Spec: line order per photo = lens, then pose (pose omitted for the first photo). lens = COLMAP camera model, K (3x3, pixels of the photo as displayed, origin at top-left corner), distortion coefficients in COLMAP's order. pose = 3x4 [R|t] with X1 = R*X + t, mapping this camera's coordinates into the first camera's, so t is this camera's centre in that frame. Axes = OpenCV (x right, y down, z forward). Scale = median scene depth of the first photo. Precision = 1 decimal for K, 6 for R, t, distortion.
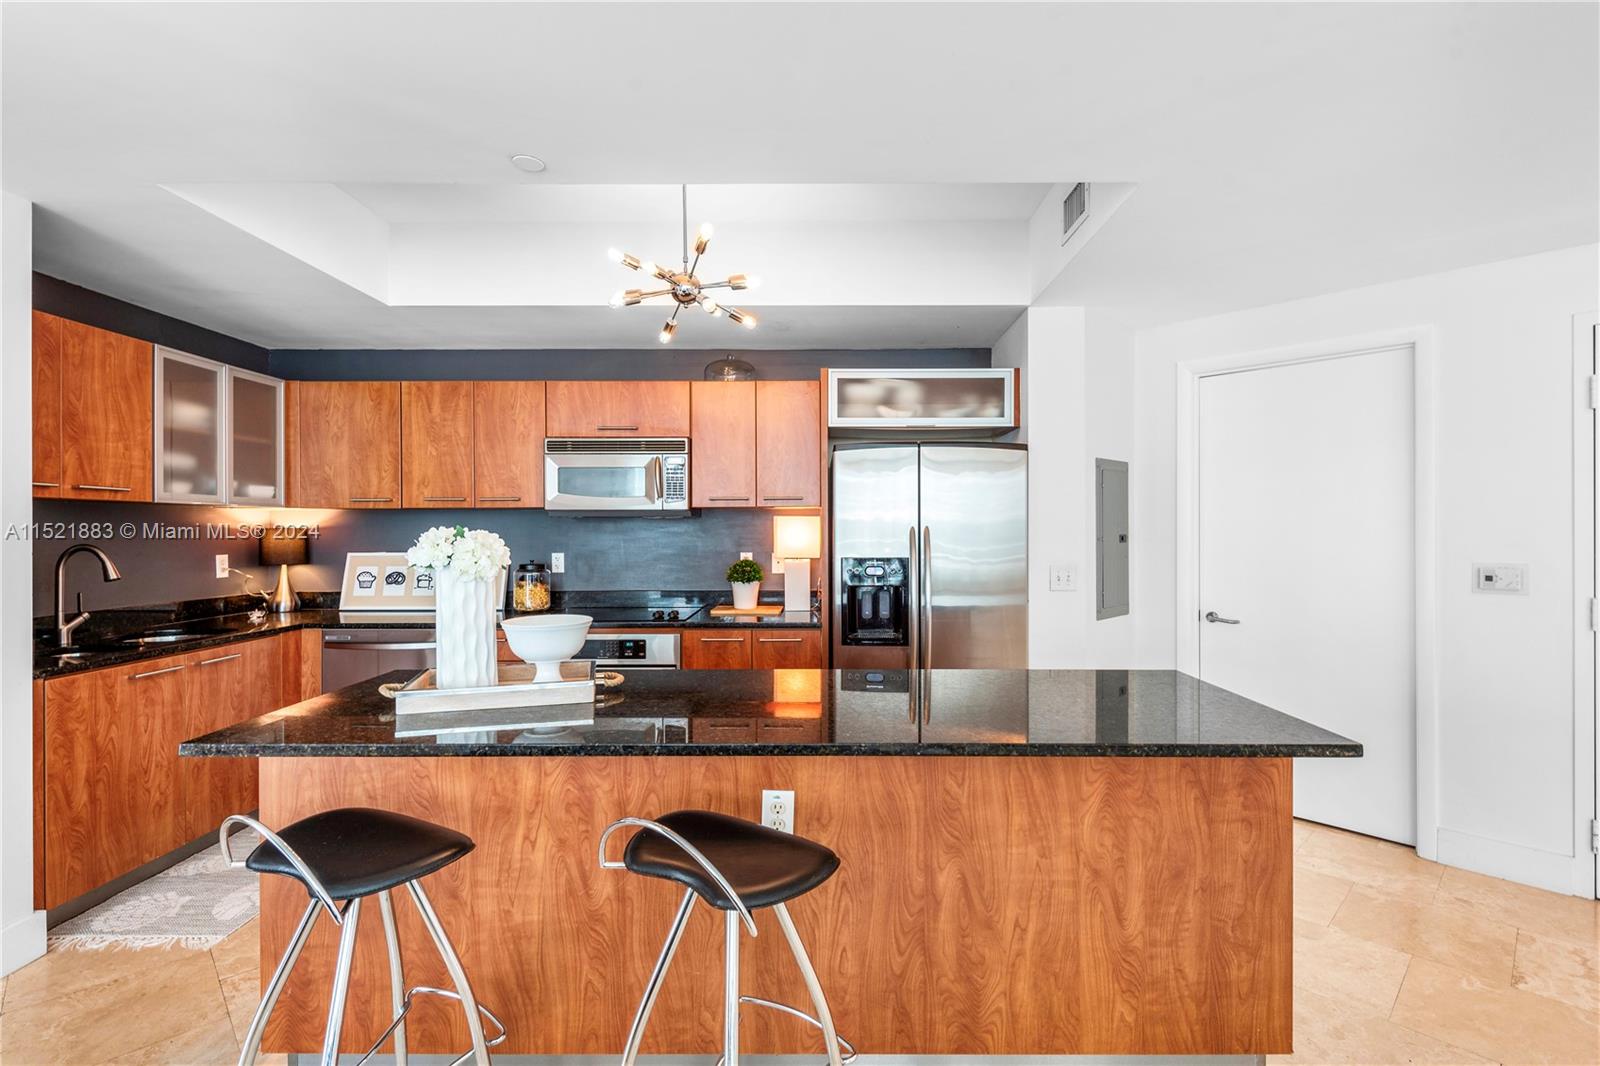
lens RADIAL K [[732.1, 0, 813.4], [0, 732.1, 531.1], [0, 0, 1]] dist [0.006091, -0.003499]
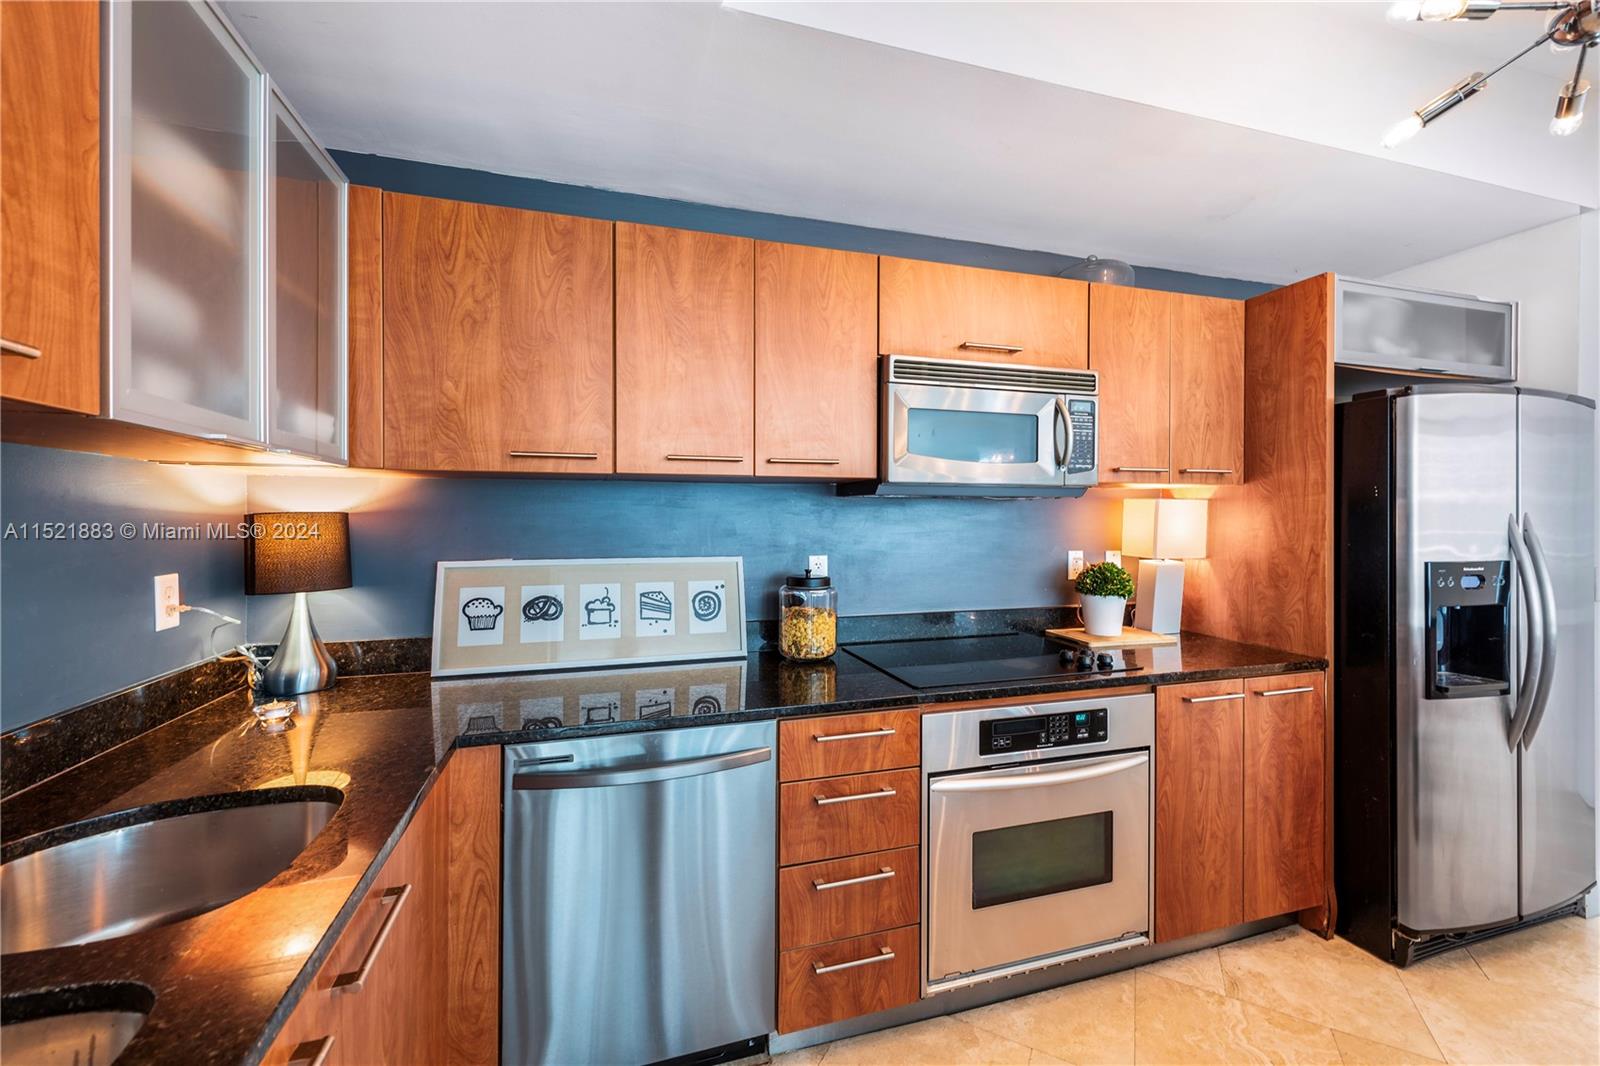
lens RADIAL K [[634.0, 0, 785.9], [0, 634.0, 519.7], [0, 0, 1]] dist [0.012783, -0.002785]
pose [[0.958210, 0.001433, 0.286061, -0.630886], [-0.001417, 0.999999, -0.000261, 0.000188], [-0.286061, -0.000155, 0.958212, 0.603975]]
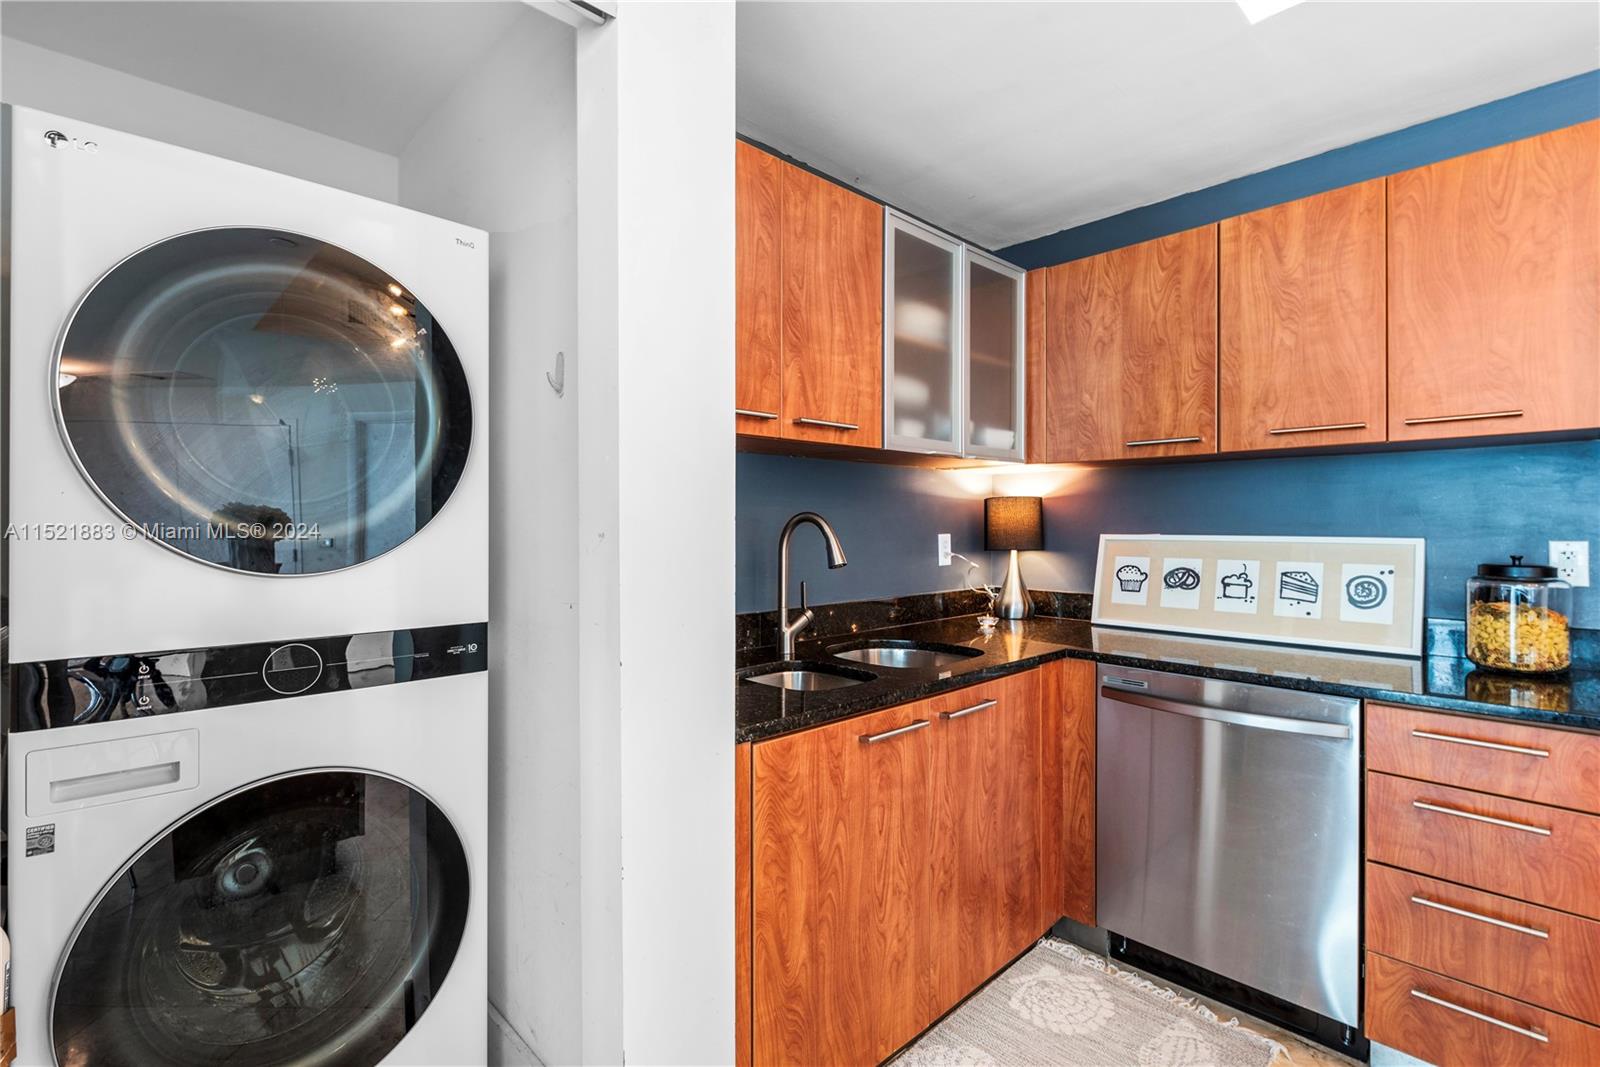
lens RADIAL K [[732.1, 0, 800.6], [0, 732.1, 524.9], [0, 0, 1]] dist [0.006091, -0.003499]
pose [[0.693291, 0.003142, -0.720651, -0.422126], [-0.001174, 0.999994, 0.003230, 0.023001], [0.720657, -0.001394, 0.693291, 0.435346]]
